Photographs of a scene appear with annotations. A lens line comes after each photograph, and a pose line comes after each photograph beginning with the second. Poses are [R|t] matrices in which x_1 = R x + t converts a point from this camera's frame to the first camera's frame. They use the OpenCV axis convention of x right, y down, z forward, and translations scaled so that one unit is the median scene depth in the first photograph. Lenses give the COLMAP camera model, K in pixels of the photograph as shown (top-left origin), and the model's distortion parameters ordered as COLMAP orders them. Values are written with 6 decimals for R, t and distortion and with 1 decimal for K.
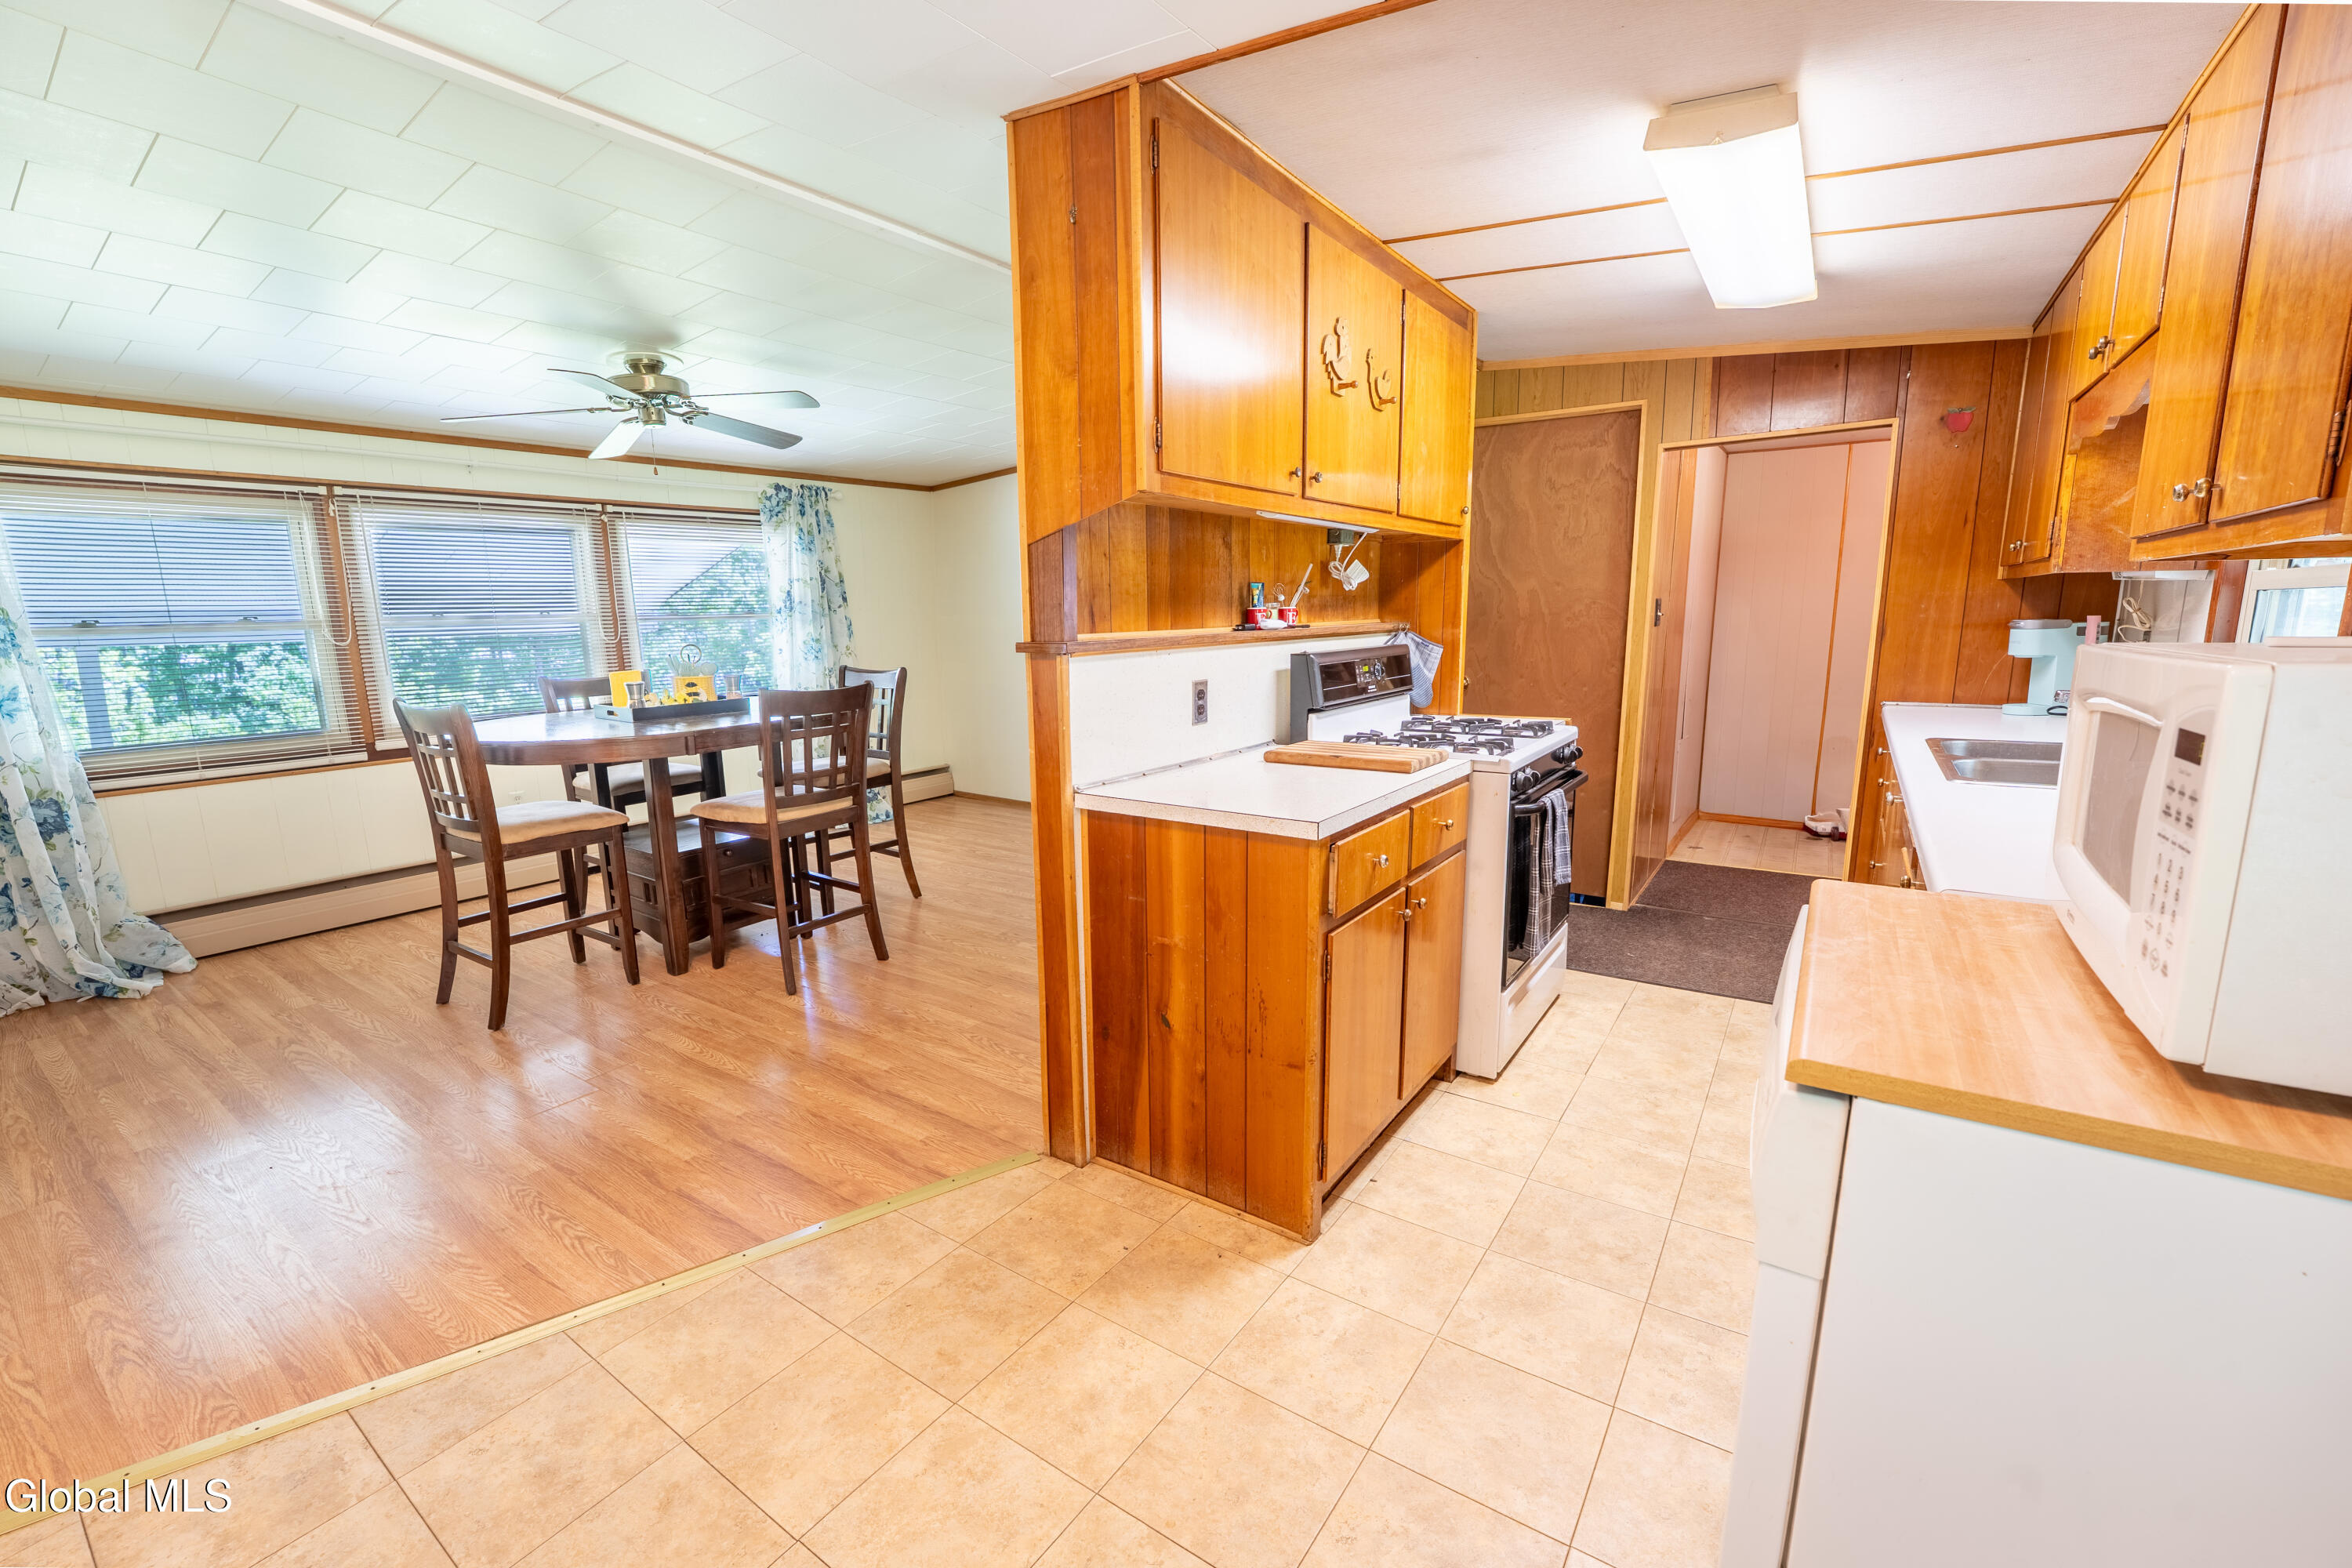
lens RADIAL K [[974.2, 0, 1195.4], [0, 974.2, 787.6], [0, 0, 1]] dist [-0.026290, 0.002553]
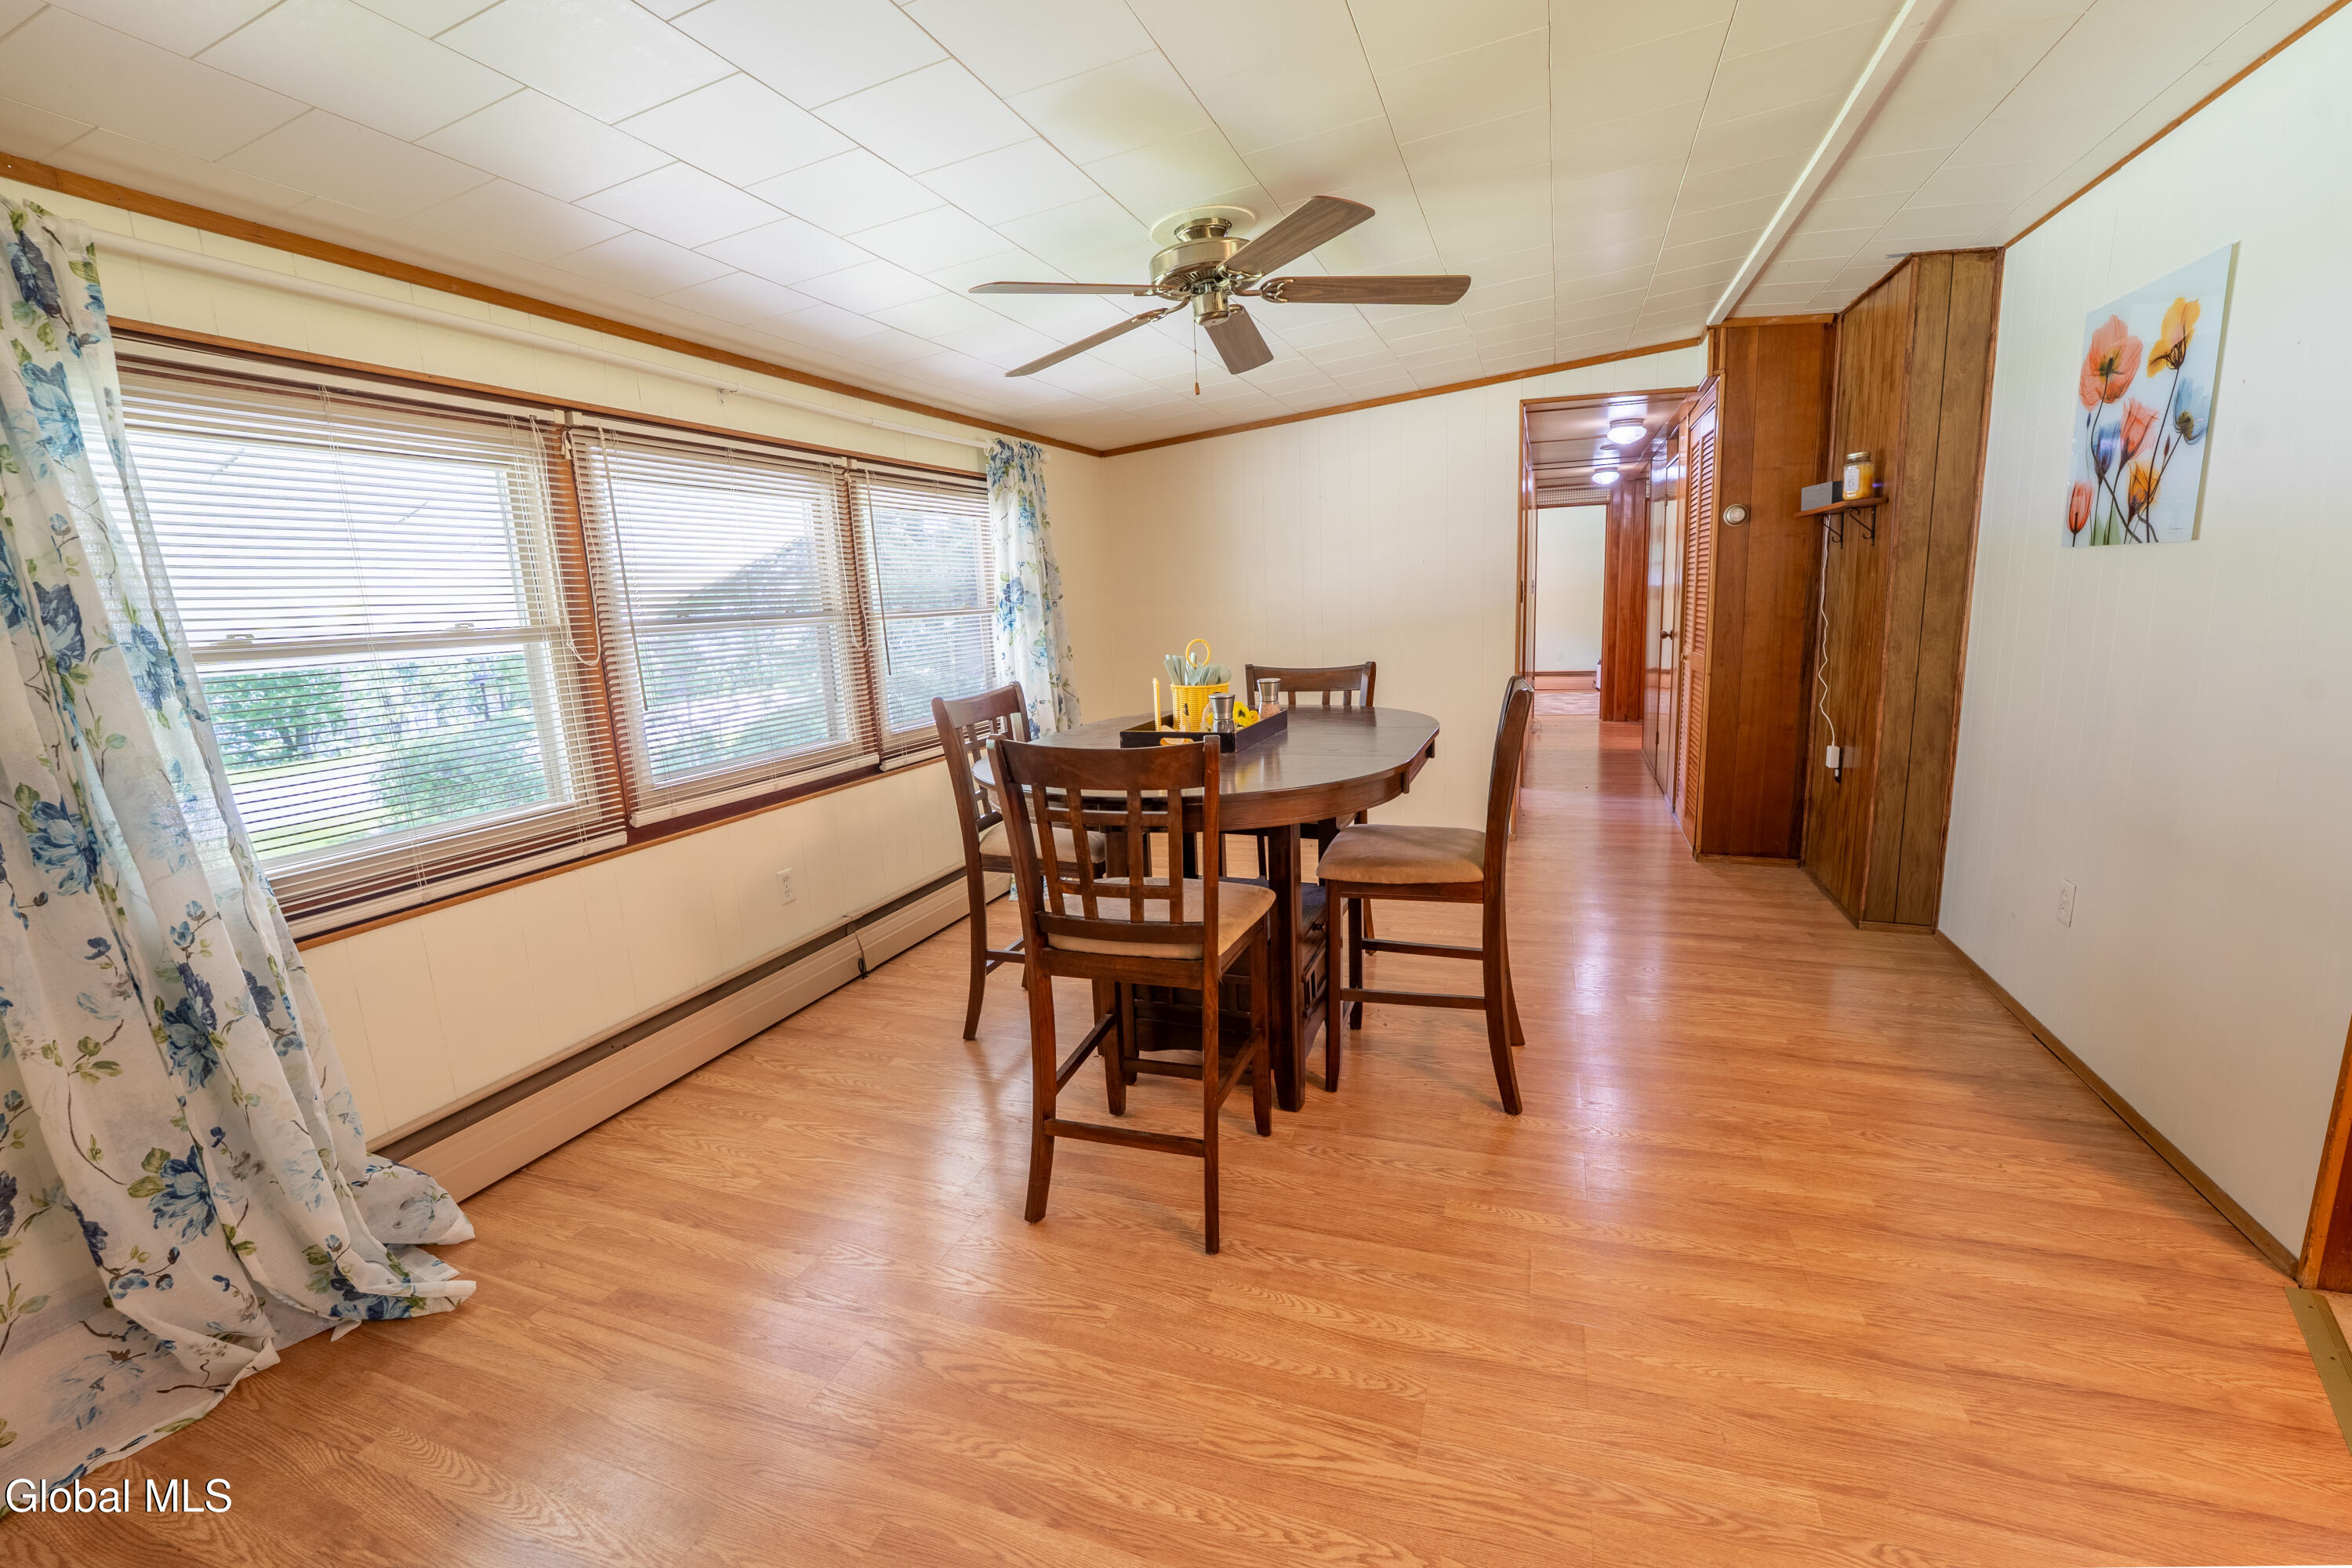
lens RADIAL K [[974.2, 0, 1161.4], [0, 974.2, 781.8], [0, 0, 1]] dist [-0.026290, 0.002553]
pose [[0.970324, -0.074704, 0.229981, -0.709567], [0.076150, 0.997093, 0.002593, -0.047400], [-0.229506, 0.014997, 0.973192, 0.309219]]
